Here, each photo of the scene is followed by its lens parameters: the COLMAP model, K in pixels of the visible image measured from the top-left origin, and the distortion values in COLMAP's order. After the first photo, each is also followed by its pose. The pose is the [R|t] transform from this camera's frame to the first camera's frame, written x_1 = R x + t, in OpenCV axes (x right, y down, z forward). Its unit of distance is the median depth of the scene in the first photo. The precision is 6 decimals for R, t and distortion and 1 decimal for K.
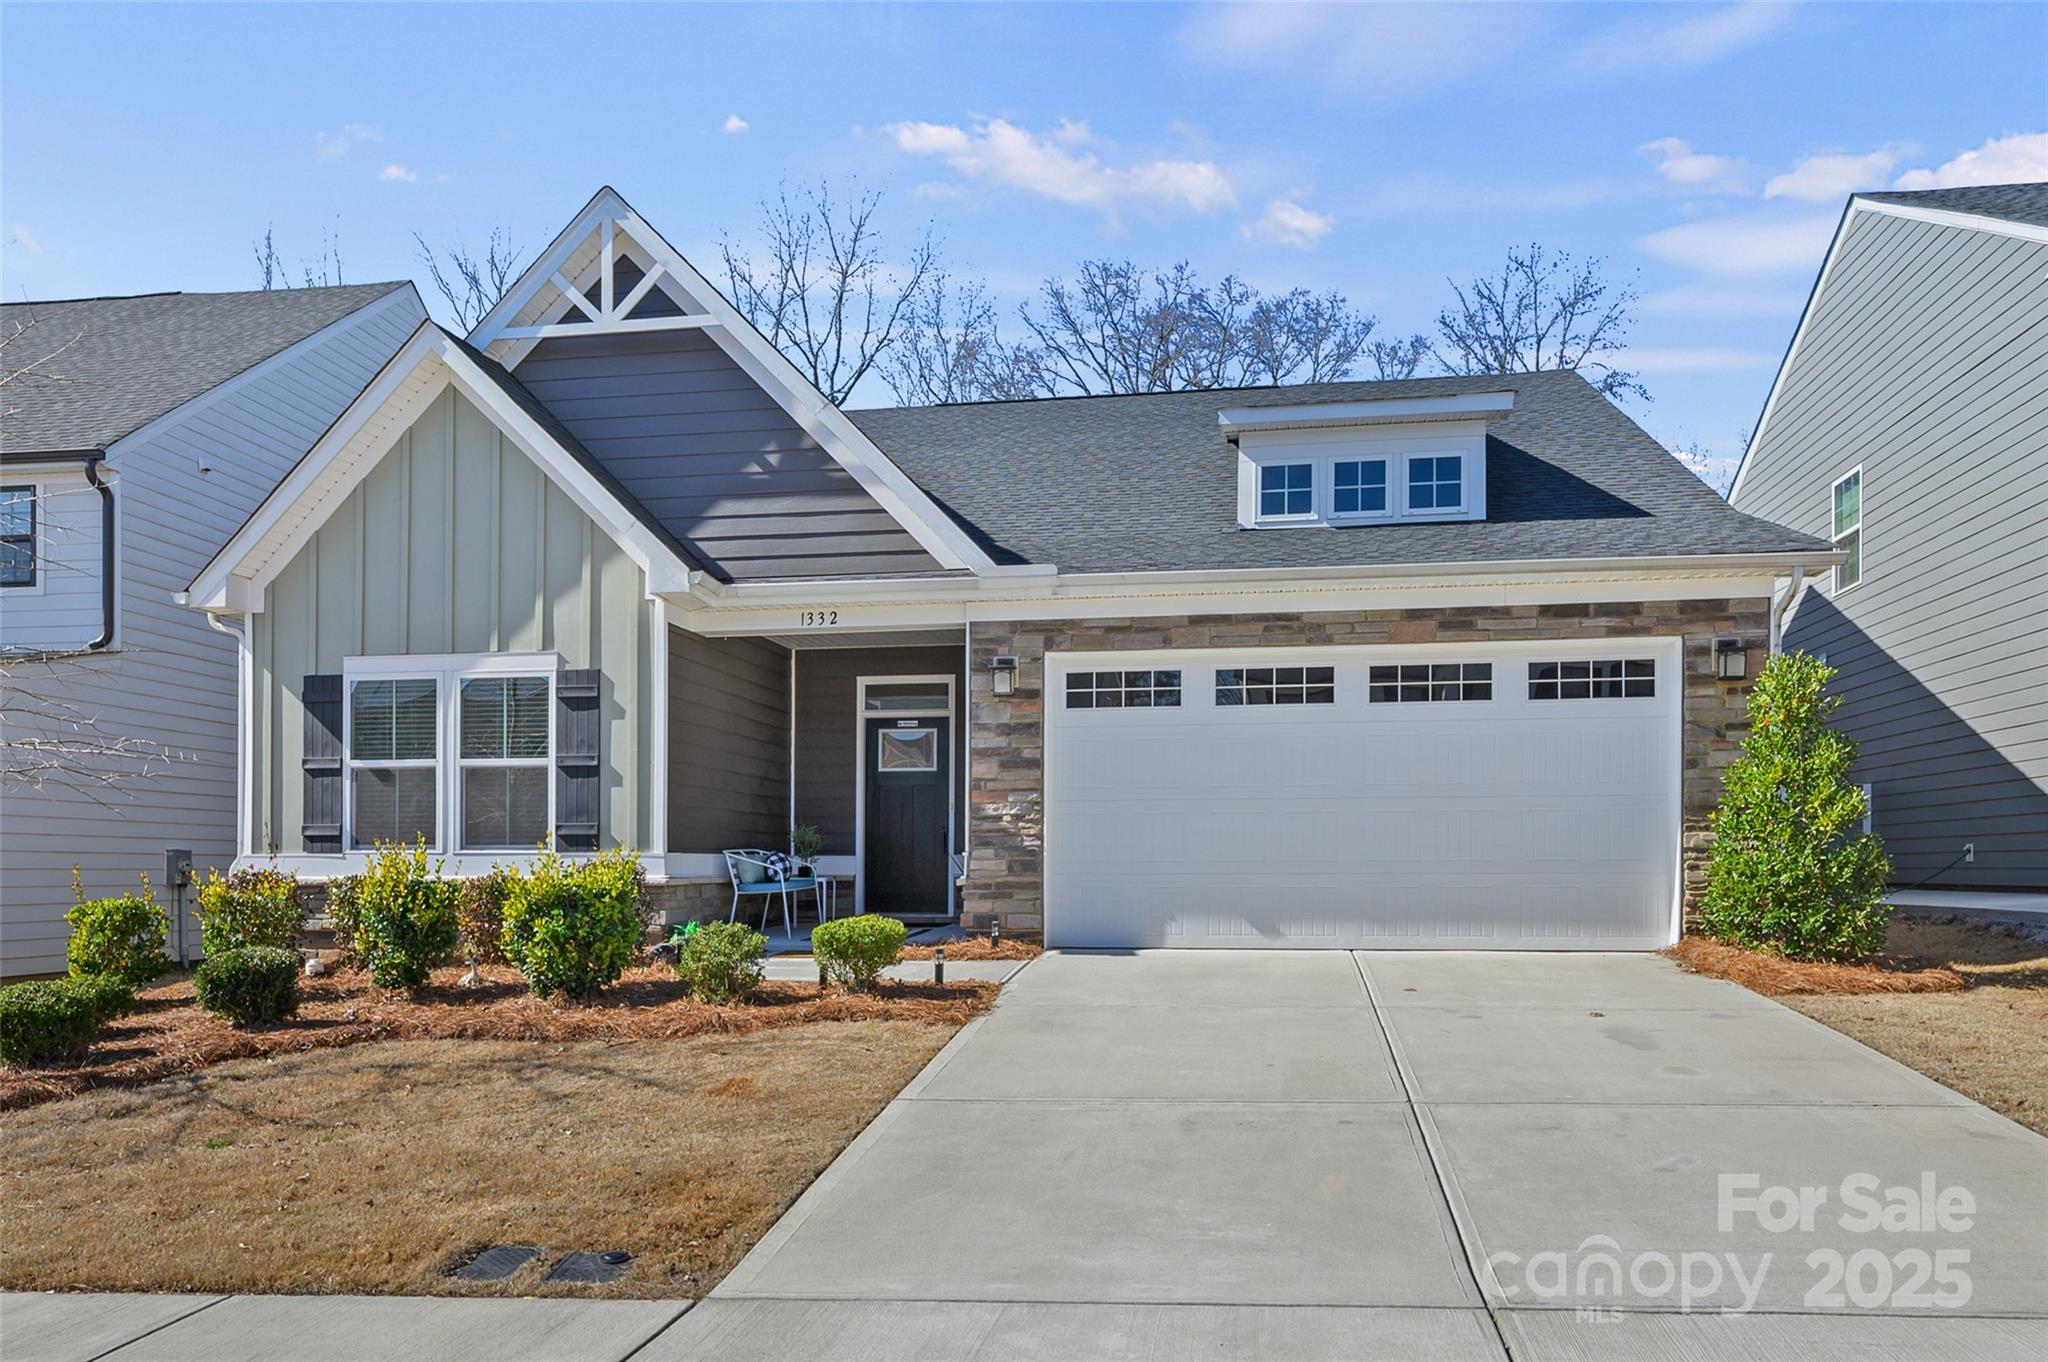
lens RADIAL K [[853.8, 0, 1023.3], [0, 853.8, 619.6], [0, 0, 1]] dist [-0.000954, -0.000033]
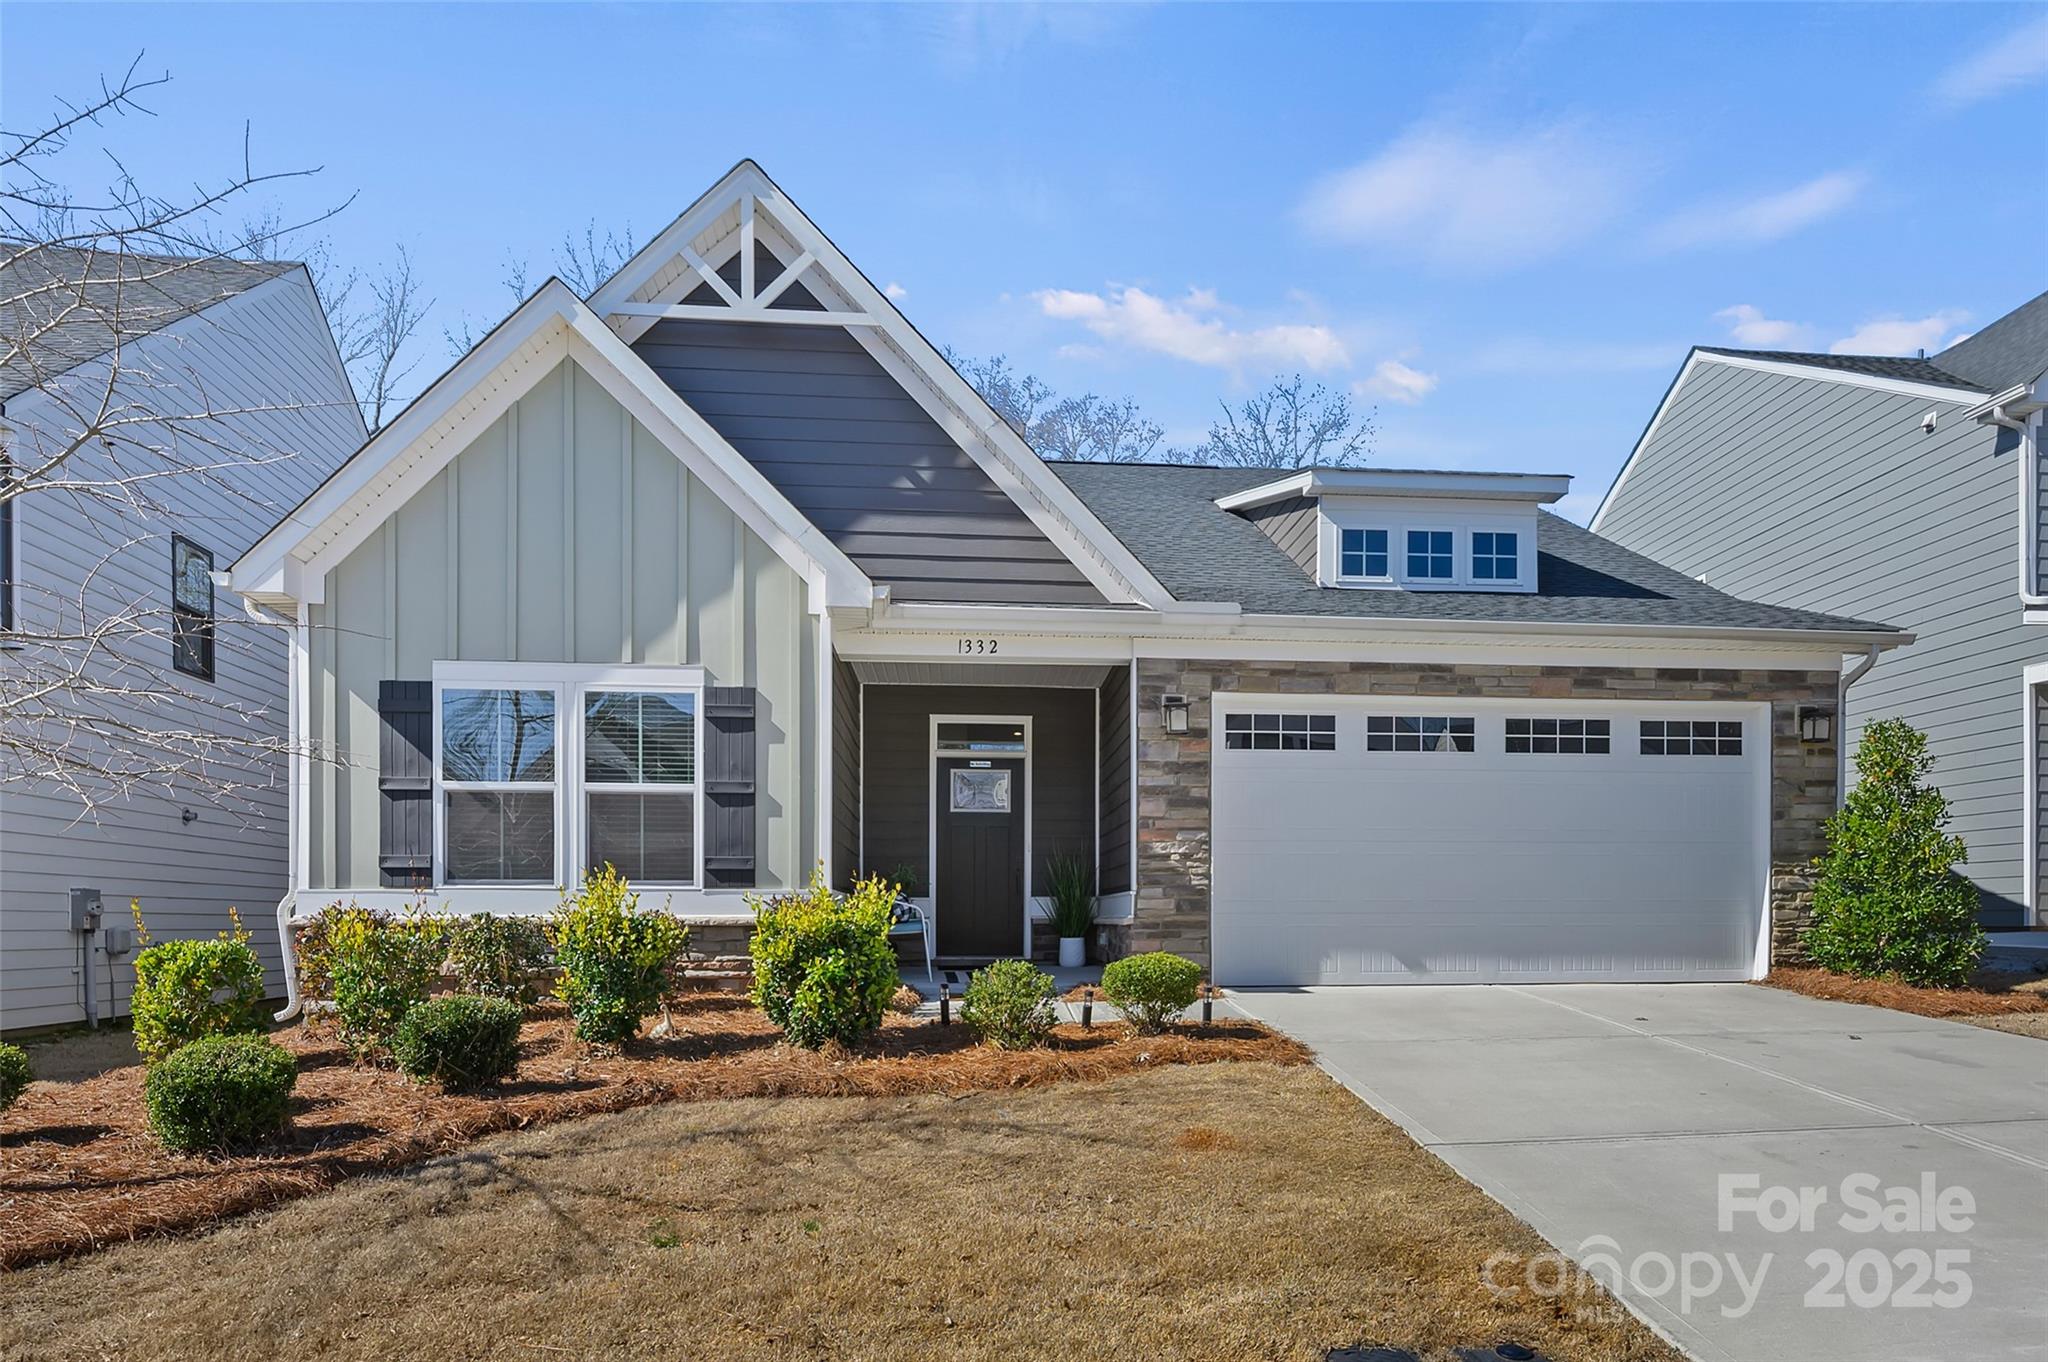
lens RADIAL K [[811.9, 0, 1020.2], [0, 811.9, 695.6], [0, 0, 1]] dist [-0.000756, -0.000104]
pose [[0.985653, 0.044451, 0.162825, -0.355868], [-0.047053, 0.998818, 0.012155, 0.042293], [-0.162092, -0.019642, 0.986580, 0.103517]]
